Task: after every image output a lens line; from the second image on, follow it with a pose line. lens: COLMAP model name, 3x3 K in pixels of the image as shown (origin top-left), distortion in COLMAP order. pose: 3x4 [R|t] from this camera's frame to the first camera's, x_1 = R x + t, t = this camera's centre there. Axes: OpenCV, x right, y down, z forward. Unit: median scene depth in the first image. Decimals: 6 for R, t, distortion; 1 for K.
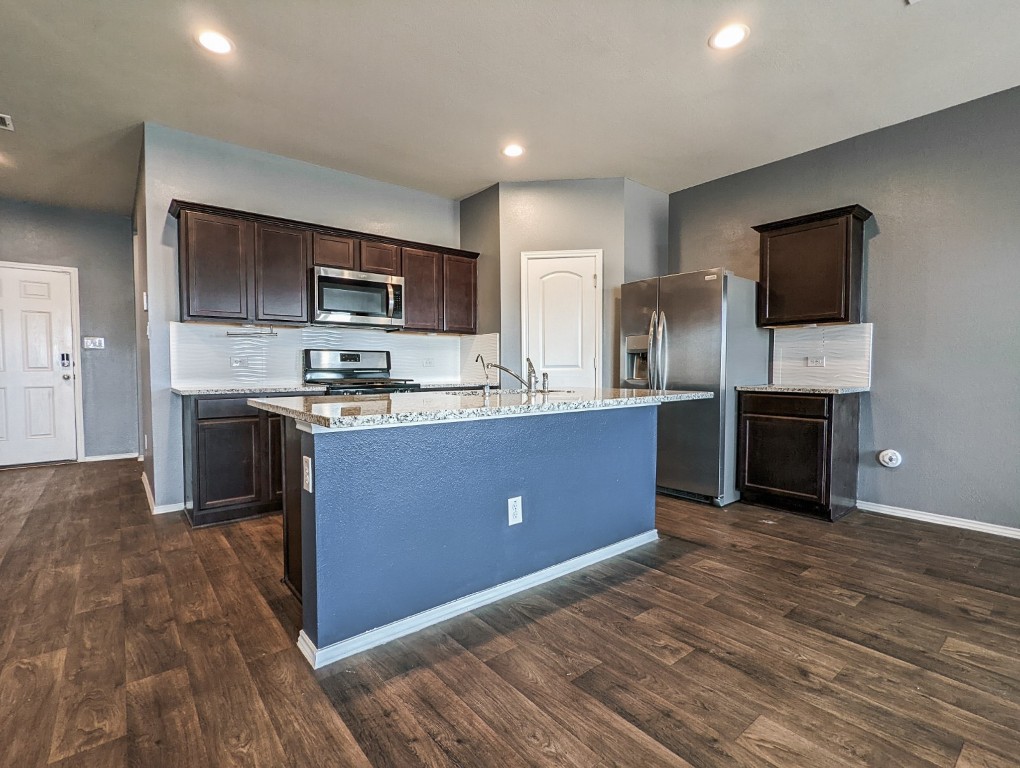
lens RADIAL K [[486.3, 0, 510.0], [0, 486.3, 384.0], [0, 0, 1]] dist [0.012885, -0.000316]
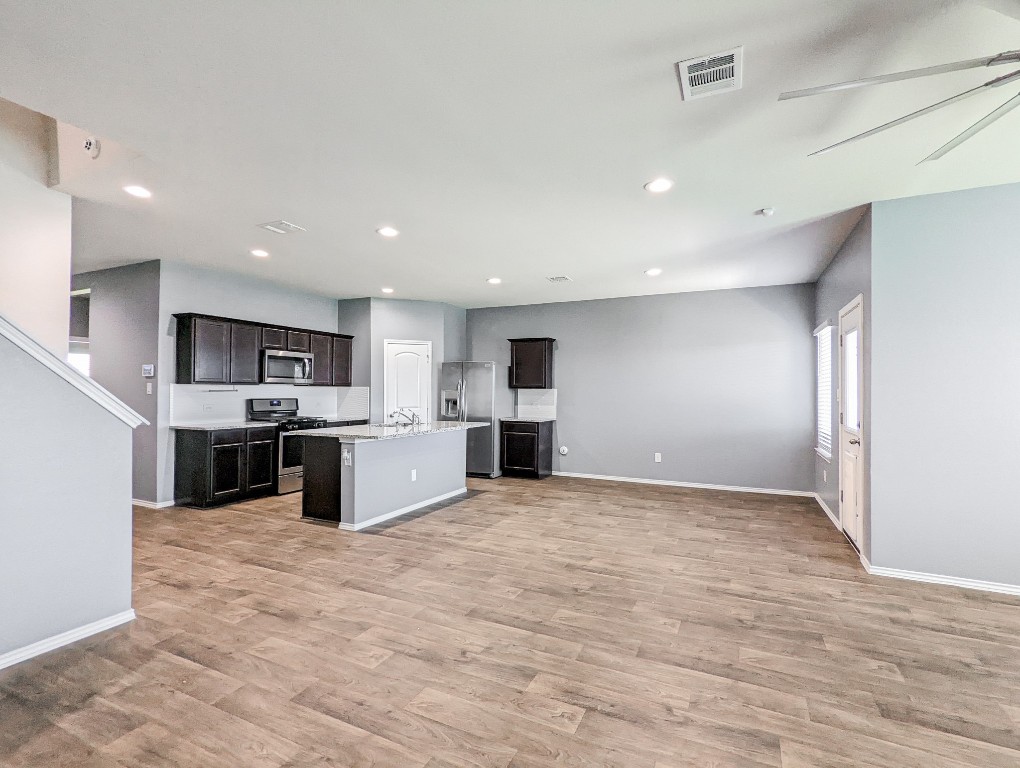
lens RADIAL K [[486.3, 0, 510.0], [0, 486.3, 384.0], [0, 0, 1]] dist [0.012885, -0.000316]
pose [[0.904667, 0.013996, 0.425890, -0.336610], [0.006492, 0.998892, -0.046616, -0.040958], [-0.426071, 0.044936, 0.903573, -0.790131]]
